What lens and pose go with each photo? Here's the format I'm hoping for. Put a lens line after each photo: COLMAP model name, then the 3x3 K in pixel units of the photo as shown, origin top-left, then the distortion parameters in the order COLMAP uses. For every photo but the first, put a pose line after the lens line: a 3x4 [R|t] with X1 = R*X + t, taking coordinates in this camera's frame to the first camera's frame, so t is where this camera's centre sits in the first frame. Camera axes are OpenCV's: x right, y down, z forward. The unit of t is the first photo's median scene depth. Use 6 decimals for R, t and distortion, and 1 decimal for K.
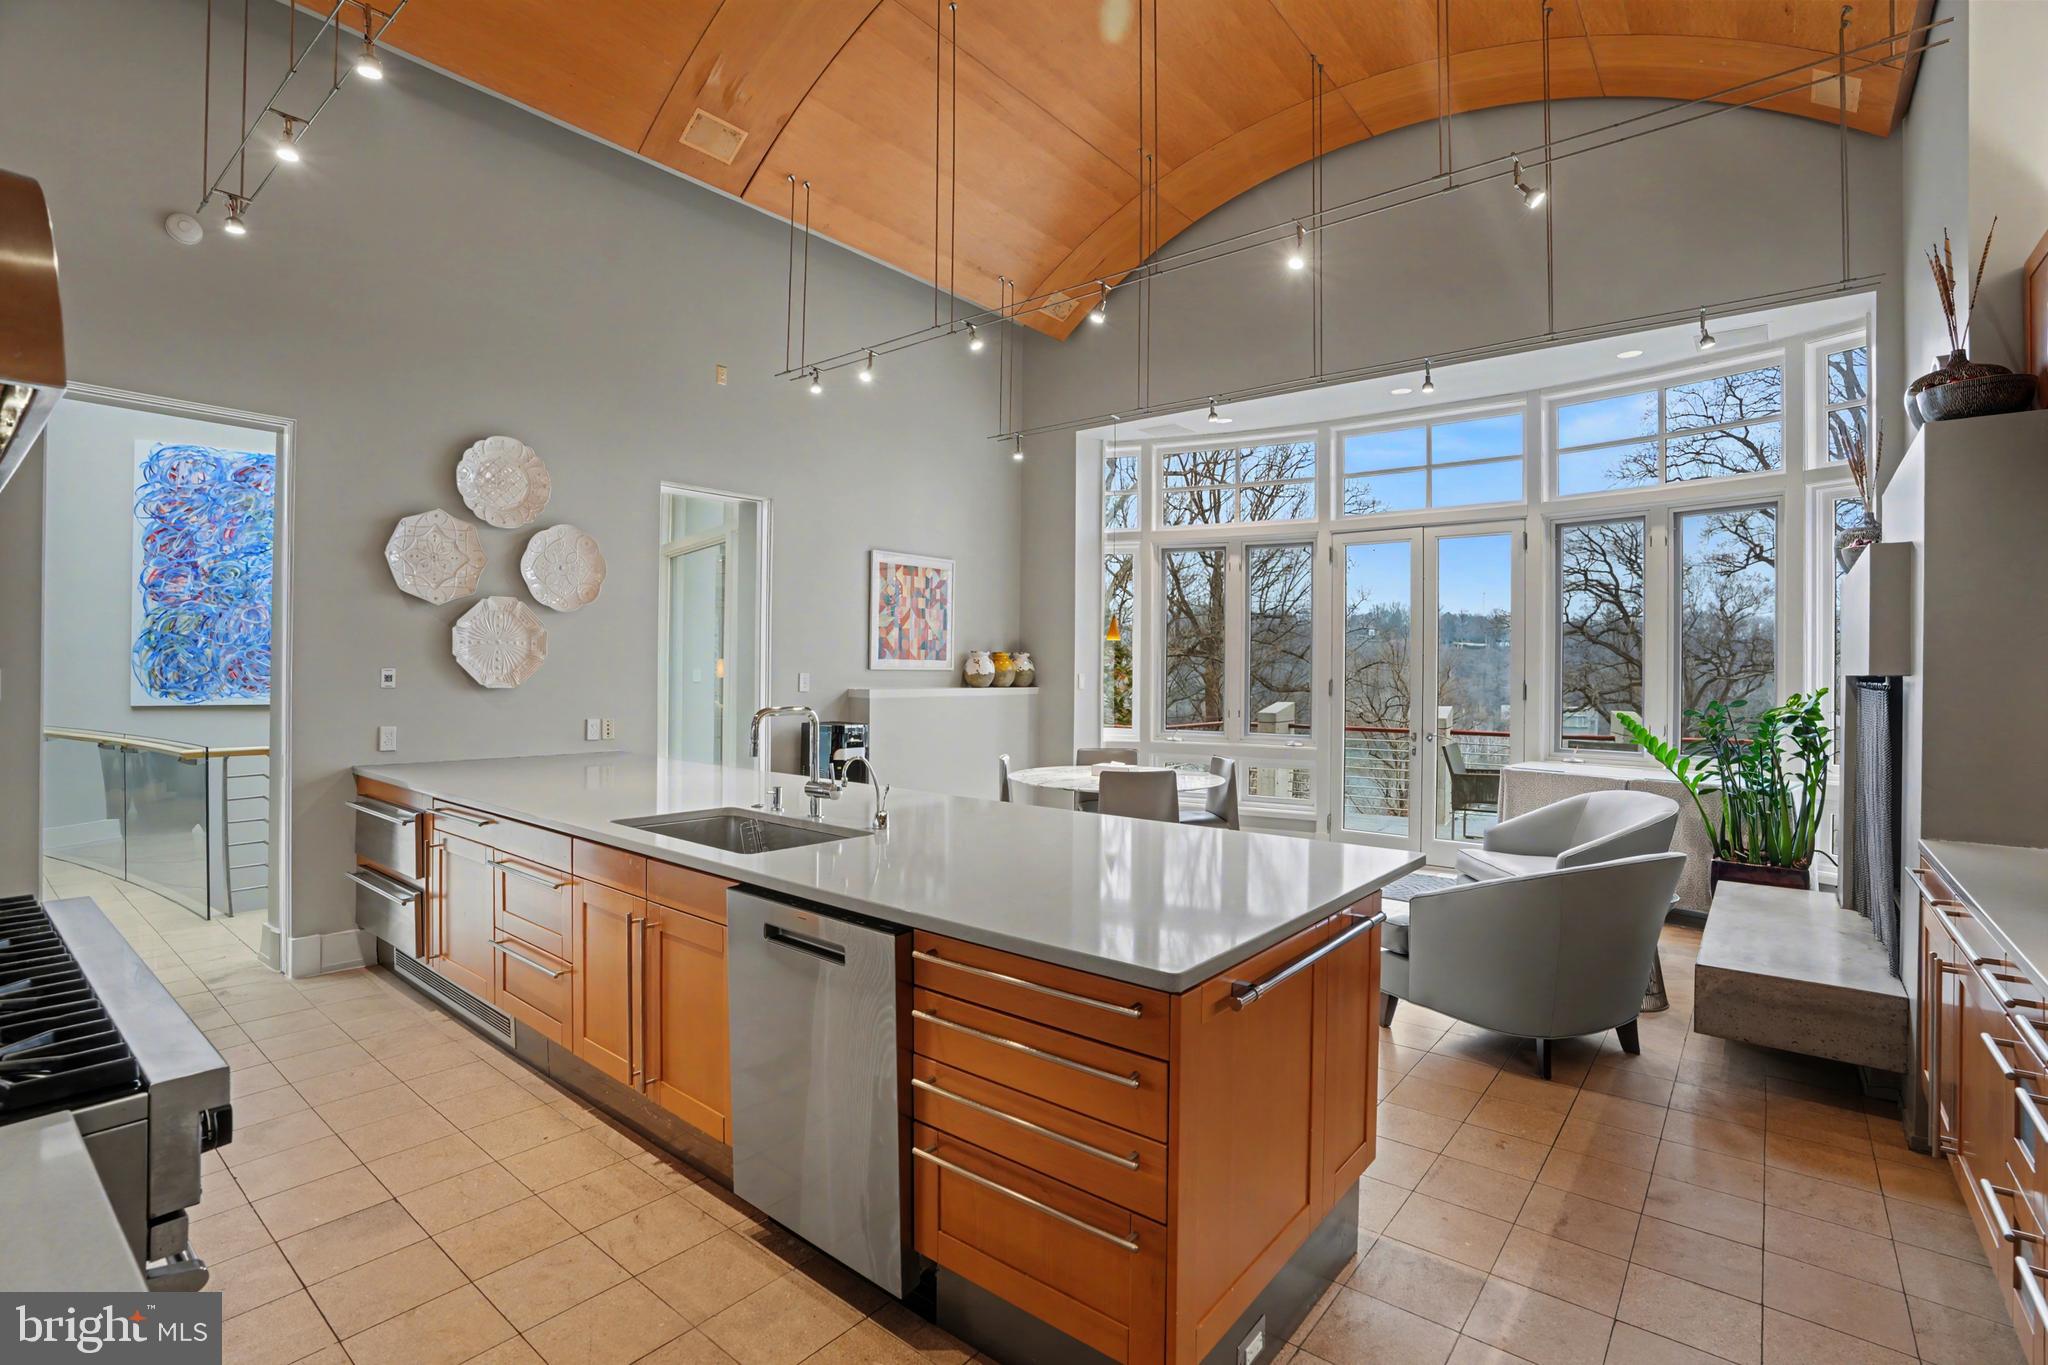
lens RADIAL K [[947.0, 0, 1024.0], [0, 947.0, 682.5], [0, 0, 1]] dist [-0.001386, -0.022320]
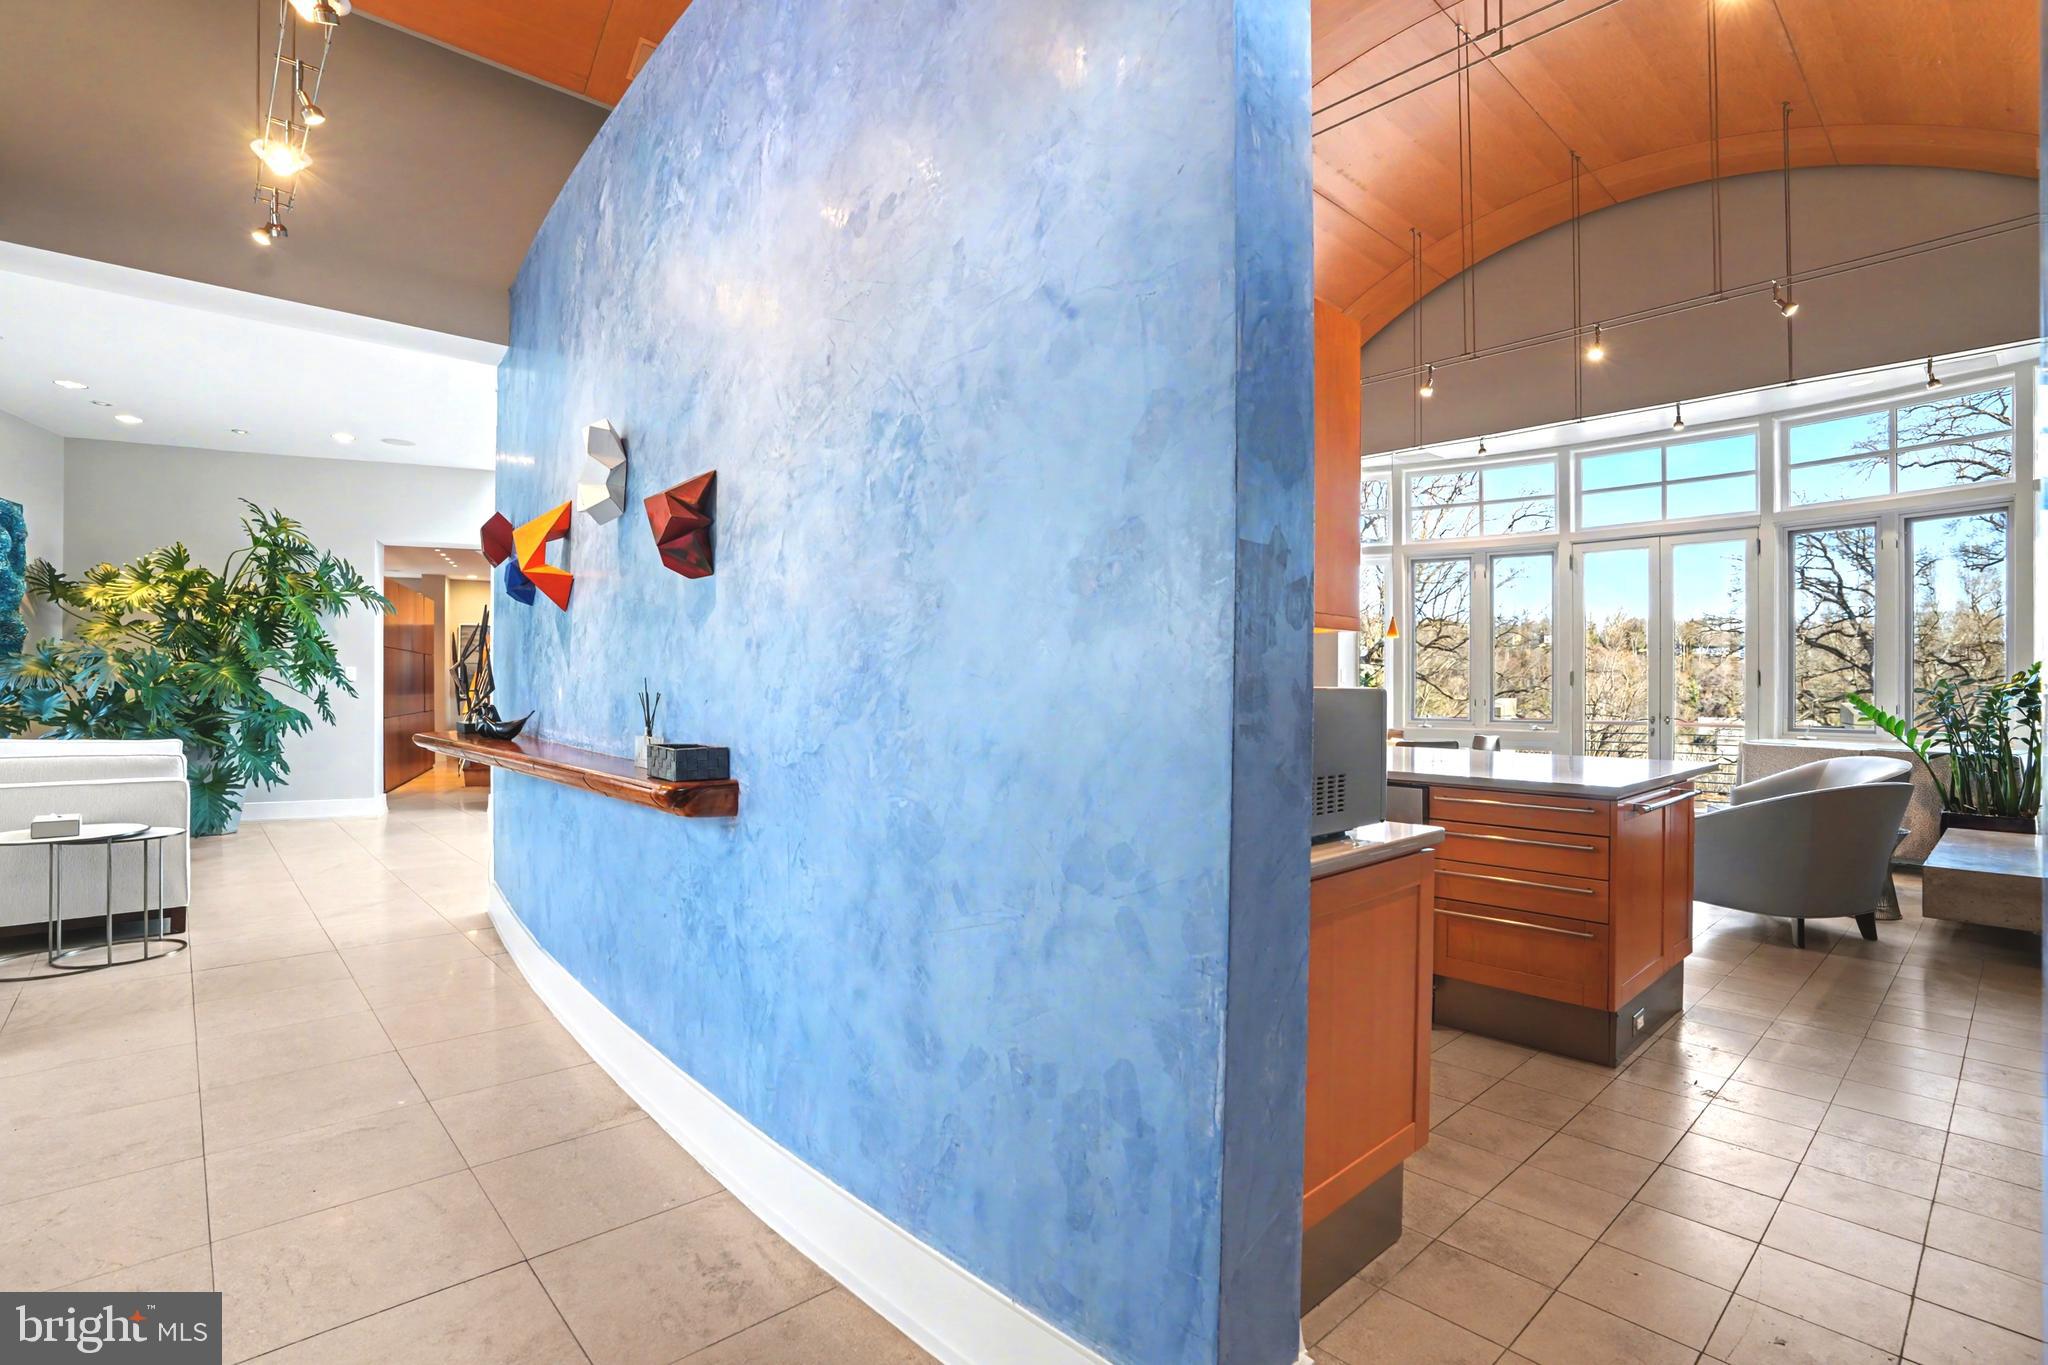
lens RADIAL K [[990.6, 0, 1030.1], [0, 990.6, 696.2], [0, 0, 1]] dist [0.002754, 0.000657]
pose [[0.992510, -0.004878, -0.122064, -0.232710], [0.004656, 0.999987, -0.002107, 0.034743], [0.122073, 0.001523, 0.992520, -0.349059]]
